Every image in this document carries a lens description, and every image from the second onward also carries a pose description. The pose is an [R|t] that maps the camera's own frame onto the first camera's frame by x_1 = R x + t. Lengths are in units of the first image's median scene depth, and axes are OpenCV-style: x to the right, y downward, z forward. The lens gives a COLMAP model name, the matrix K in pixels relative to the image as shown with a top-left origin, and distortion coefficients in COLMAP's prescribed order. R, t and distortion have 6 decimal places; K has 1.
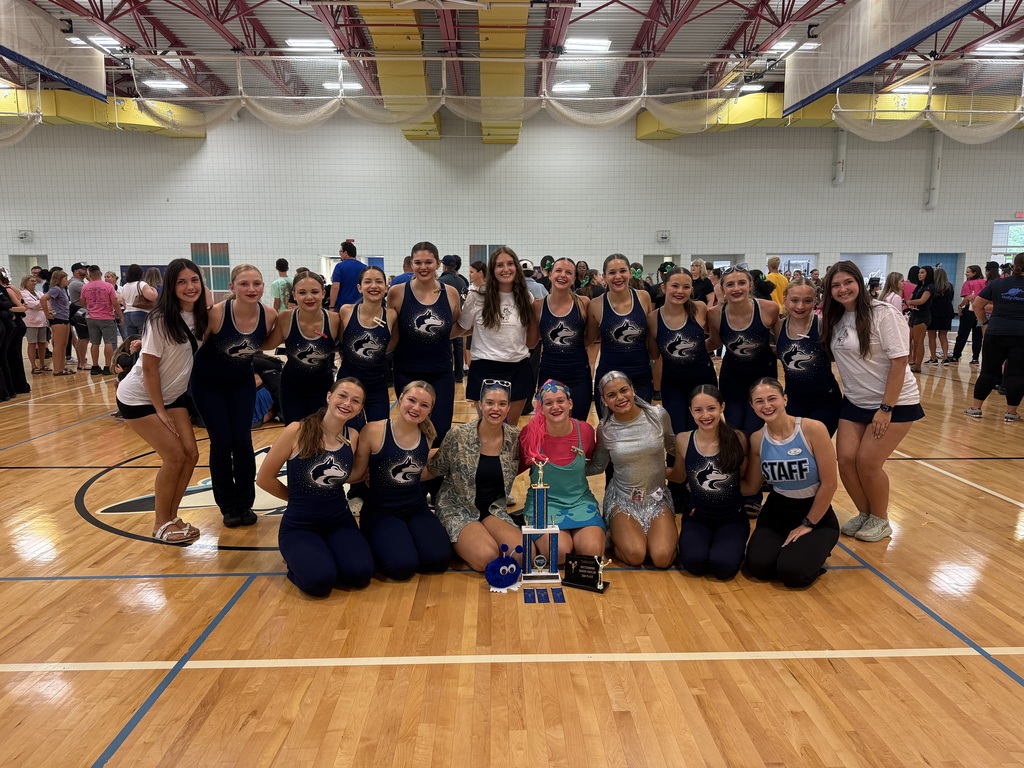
lens RADIAL K [[715.6, 0, 512.0], [0, 715.6, 384.0], [0, 0, 1]] dist [0.071627, -0.115661]
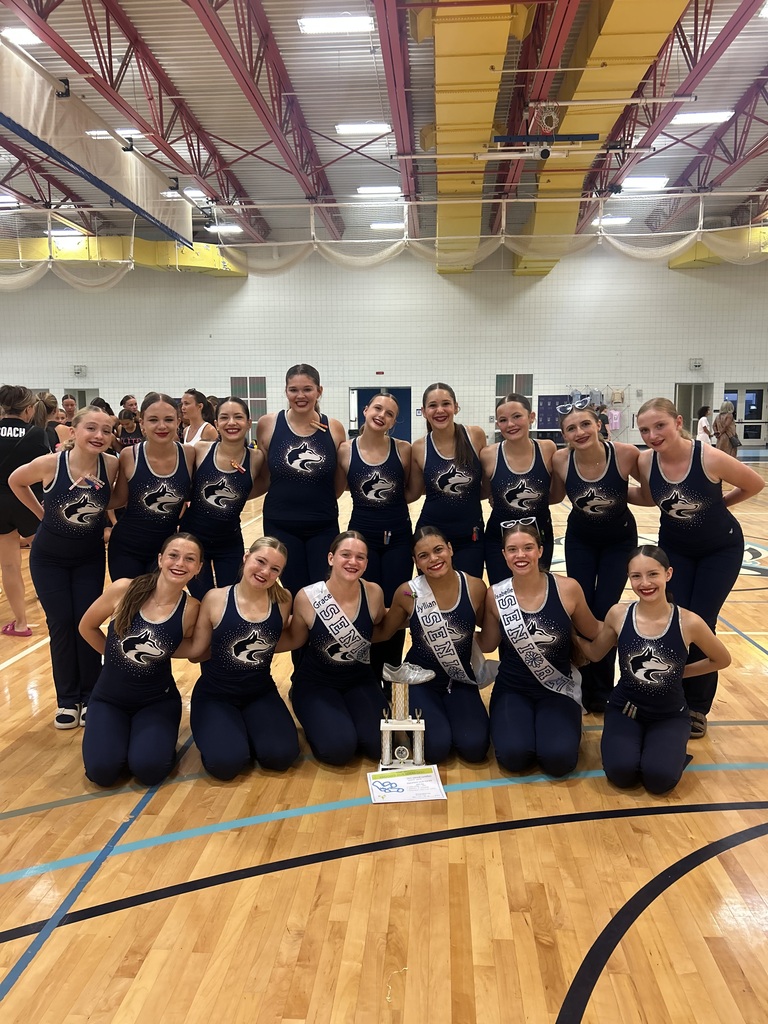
lens RADIAL K [[761.6, 0, 384.0], [0, 761.6, 512.0], [0, 0, 1]] dist [0.075106, -0.208535]
pose [[0.995181, 0.007407, -0.097774, -0.140725], [-0.008498, 0.999906, -0.010748, 0.016681], [0.097685, 0.011527, 0.995151, -0.112987]]
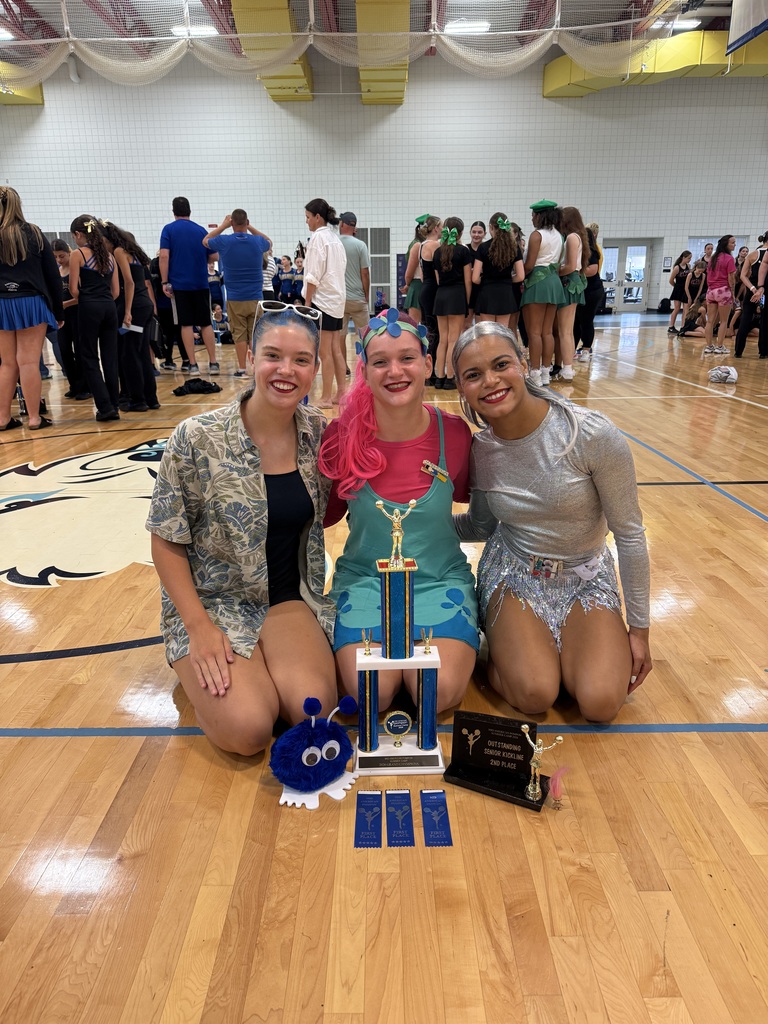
lens RADIAL K [[734.1, 0, 384.0], [0, 734.1, 512.0], [0, 0, 1]] dist [-0.039640, 0.036899]
pose [[0.999697, -0.001994, -0.024543, 0.006656], [0.005892, 0.987130, 0.159813, 0.006561], [0.023909, -0.159909, 0.986842, 0.089628]]
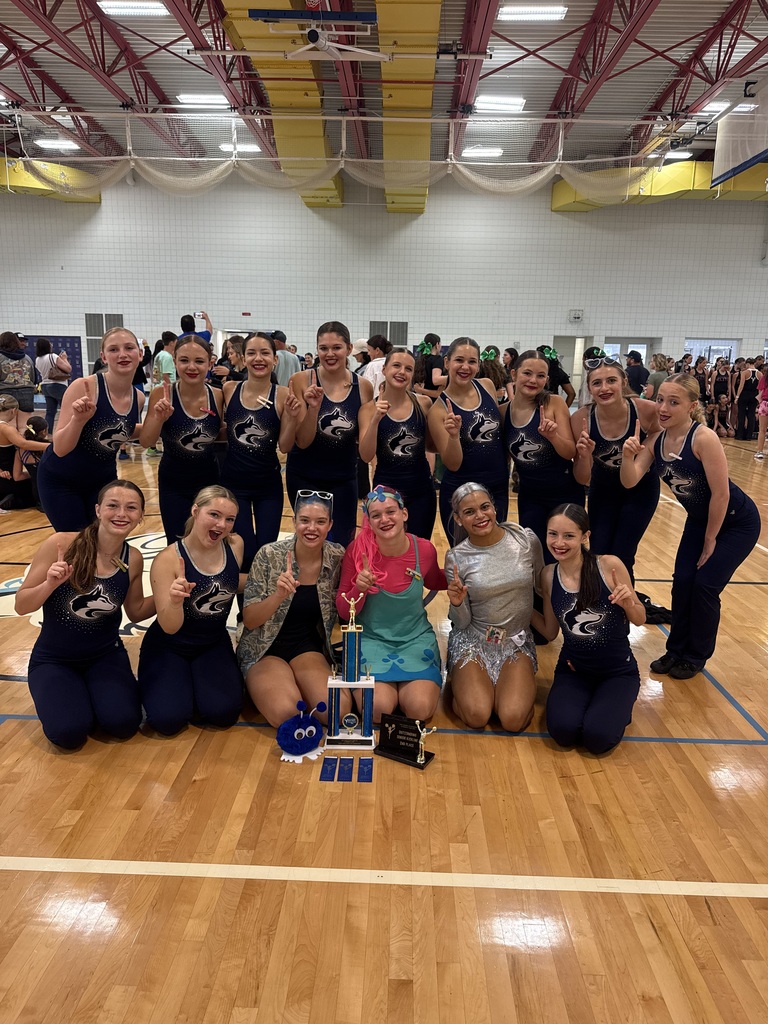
lens RADIAL K [[725.0, 0, 384.0], [0, 725.0, 512.0], [0, 0, 1]] dist [0.005107, -0.008813]
pose [[0.998308, 0.034659, -0.046689, 0.016699], [-0.031553, 0.997341, 0.065691, -0.005795], [0.048842, -0.064106, 0.996747, 0.034734]]
